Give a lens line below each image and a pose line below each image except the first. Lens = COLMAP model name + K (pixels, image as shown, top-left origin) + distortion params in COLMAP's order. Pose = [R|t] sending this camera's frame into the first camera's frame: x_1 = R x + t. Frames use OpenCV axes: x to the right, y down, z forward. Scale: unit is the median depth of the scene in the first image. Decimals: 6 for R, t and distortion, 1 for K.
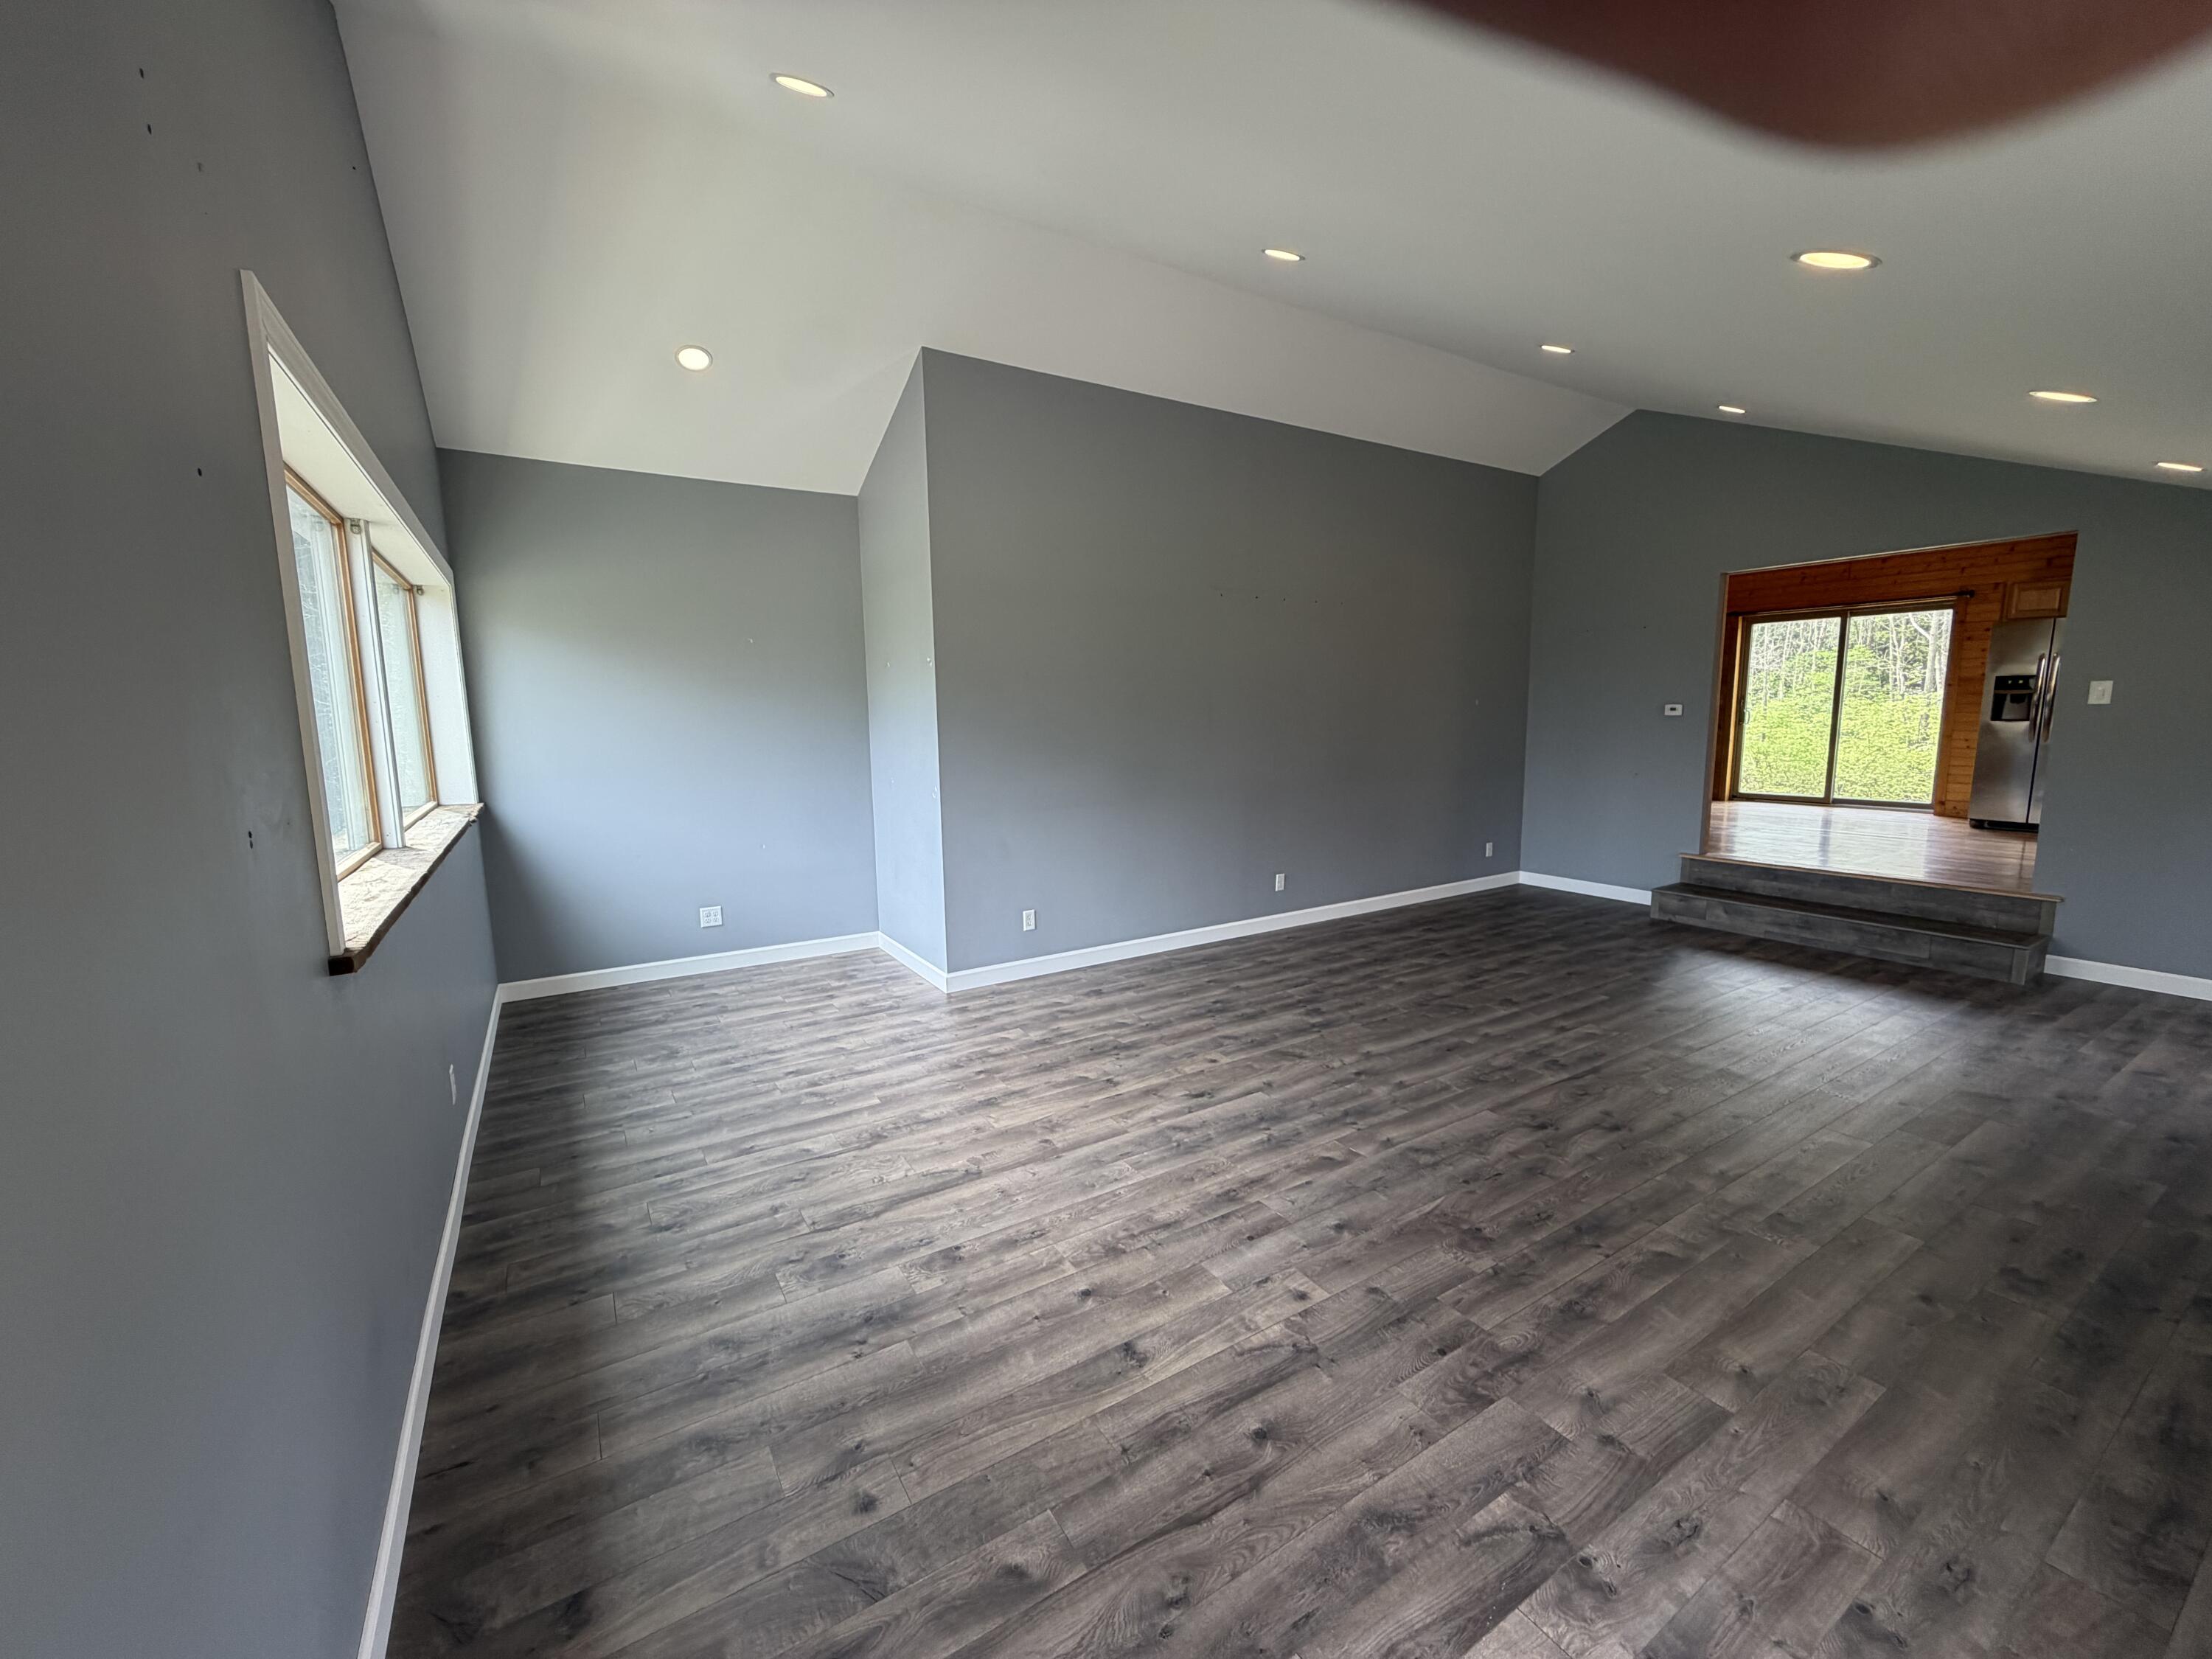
lens RADIAL K [[880.7, 0, 1098.6], [0, 880.7, 825.7], [0, 0, 1]] dist [-0.001223, 0.000296]
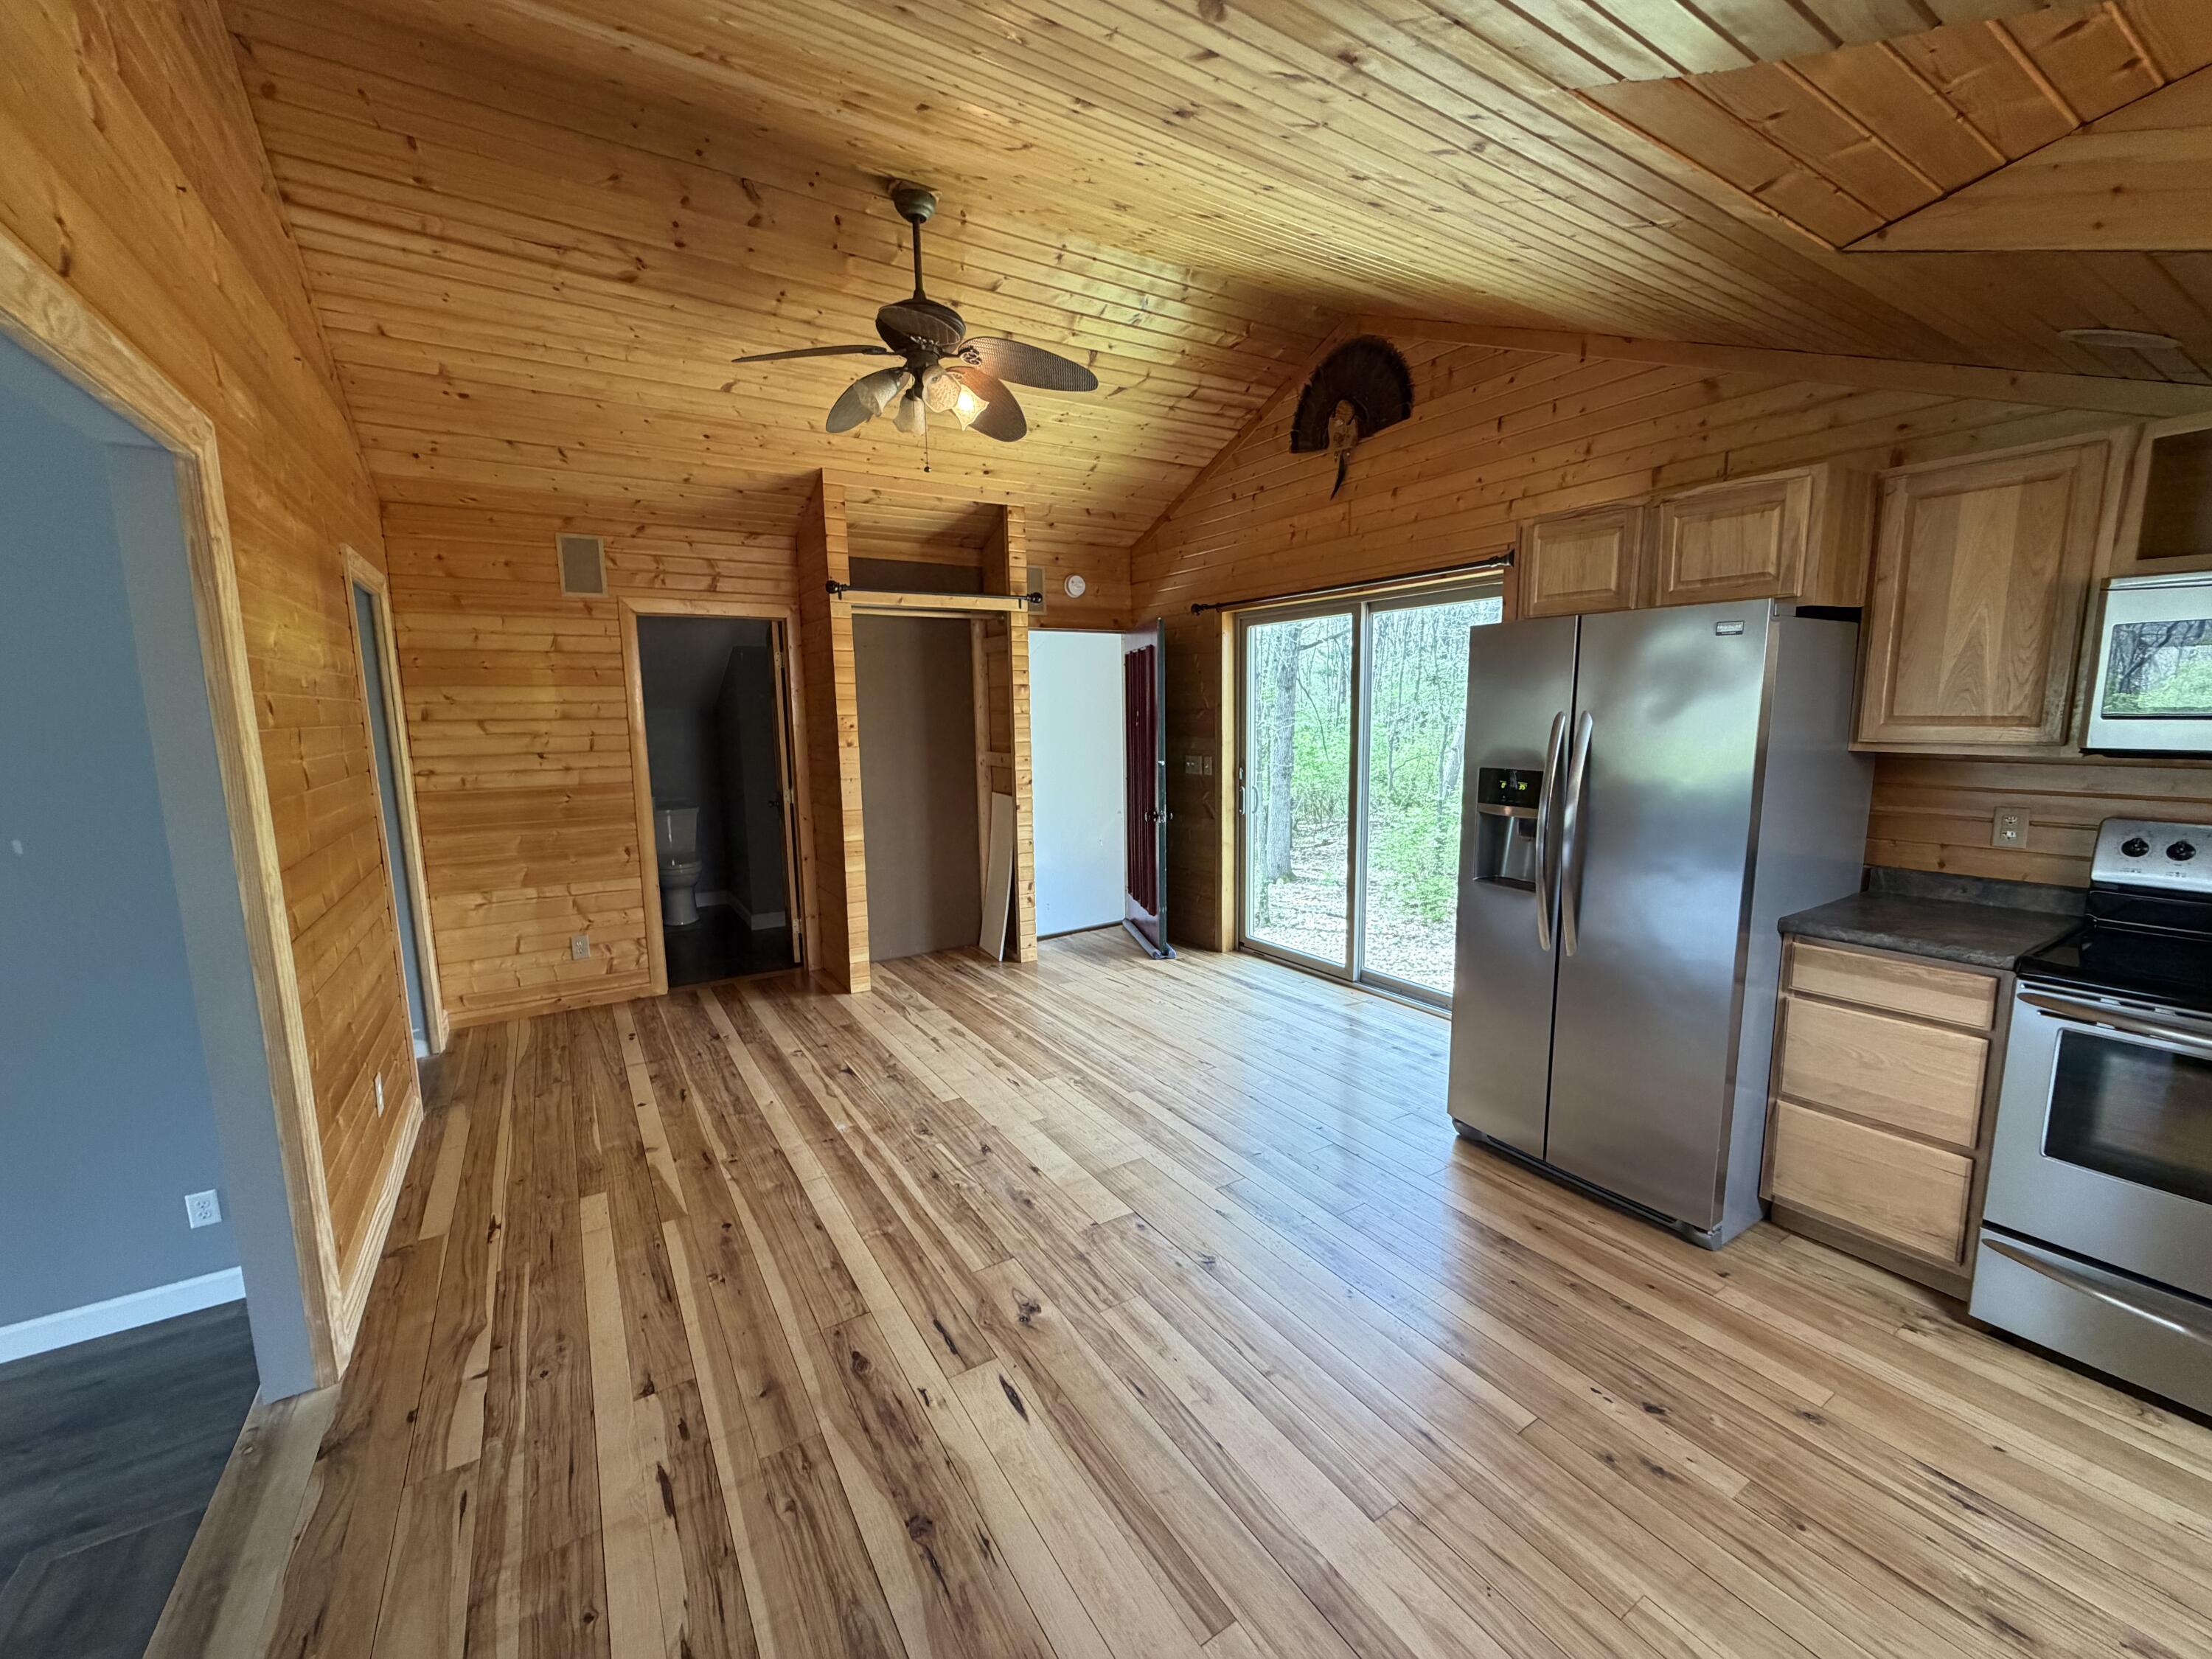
lens RADIAL K [[880.7, 0, 1097.0], [0, 880.7, 833.0], [0, 0, 1]] dist [-0.001223, 0.000296]
pose [[0.999985, 0.002472, 0.004912, 2.350507], [-0.002520, 0.999949, 0.009799, -0.399260], [-0.004887, -0.009811, 0.999940, 1.706989]]
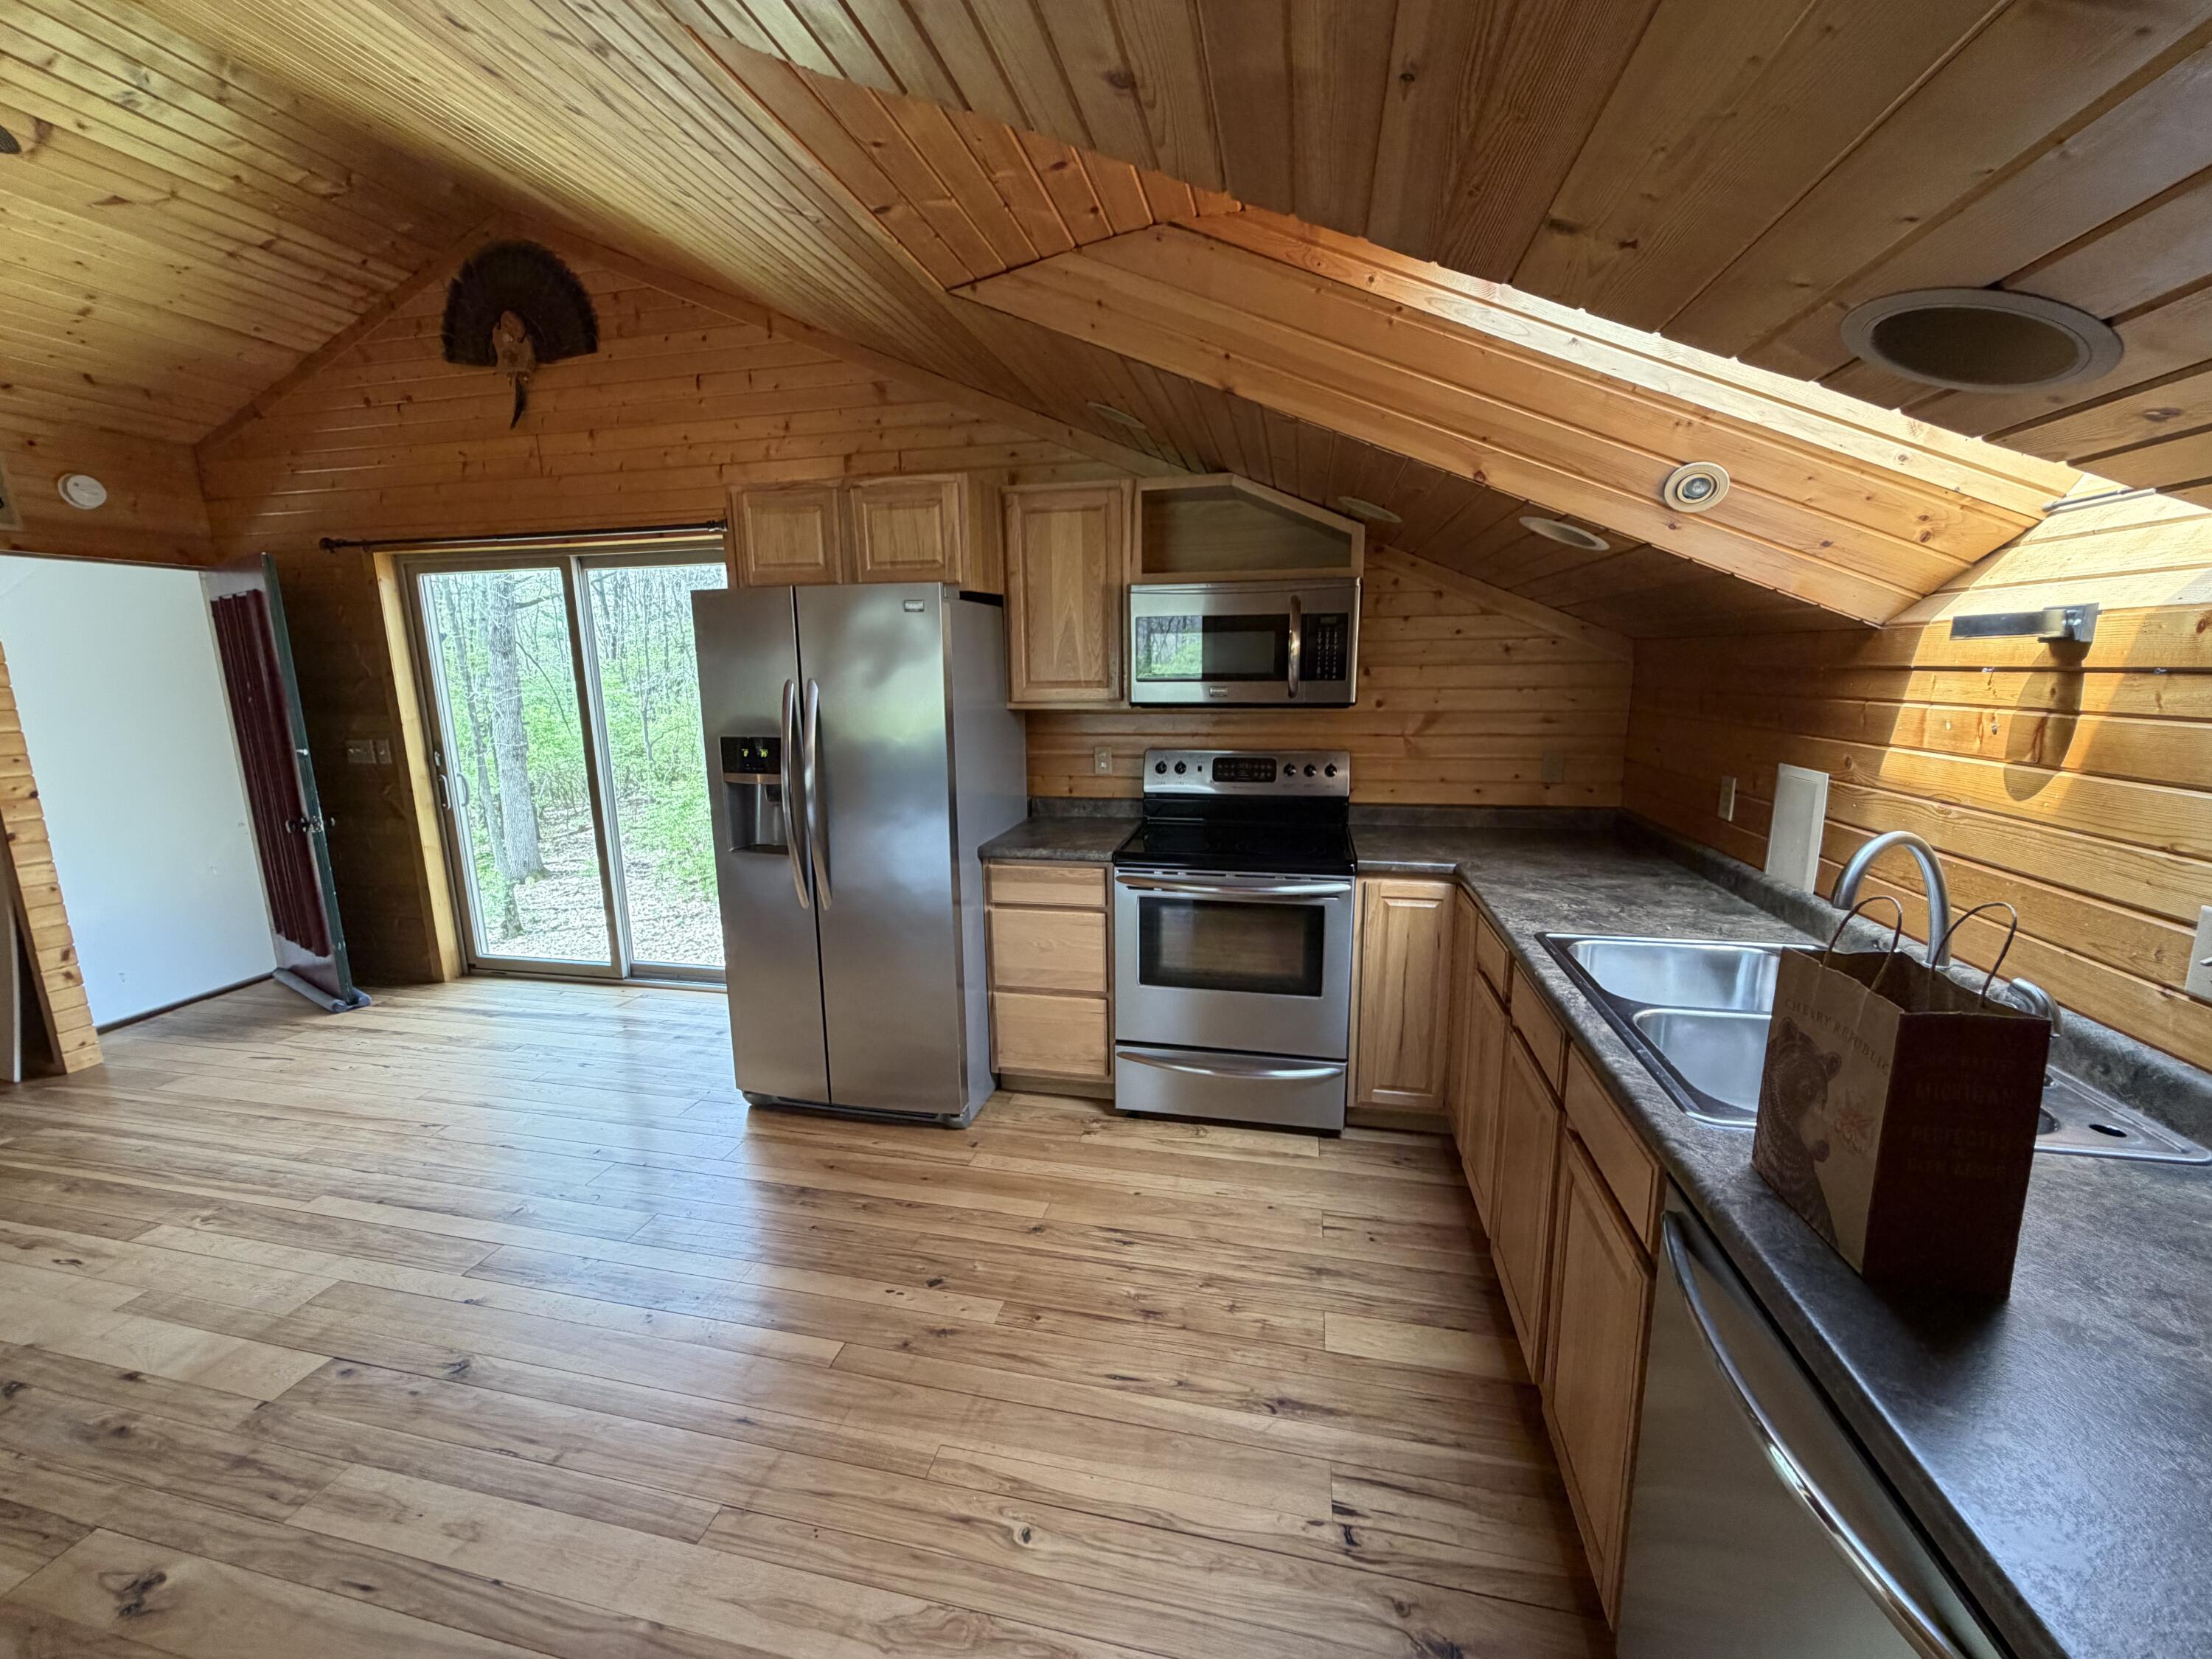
lens RADIAL K [[880.7, 0, 1100.7], [0, 880.7, 833.0], [0, 0, 1]] dist [-0.001223, 0.000296]
pose [[0.699323, -0.124923, 0.703805, 2.384476], [0.094184, 0.992129, 0.082515, -0.399653], [-0.708573, 0.008582, 0.705585, 1.714705]]
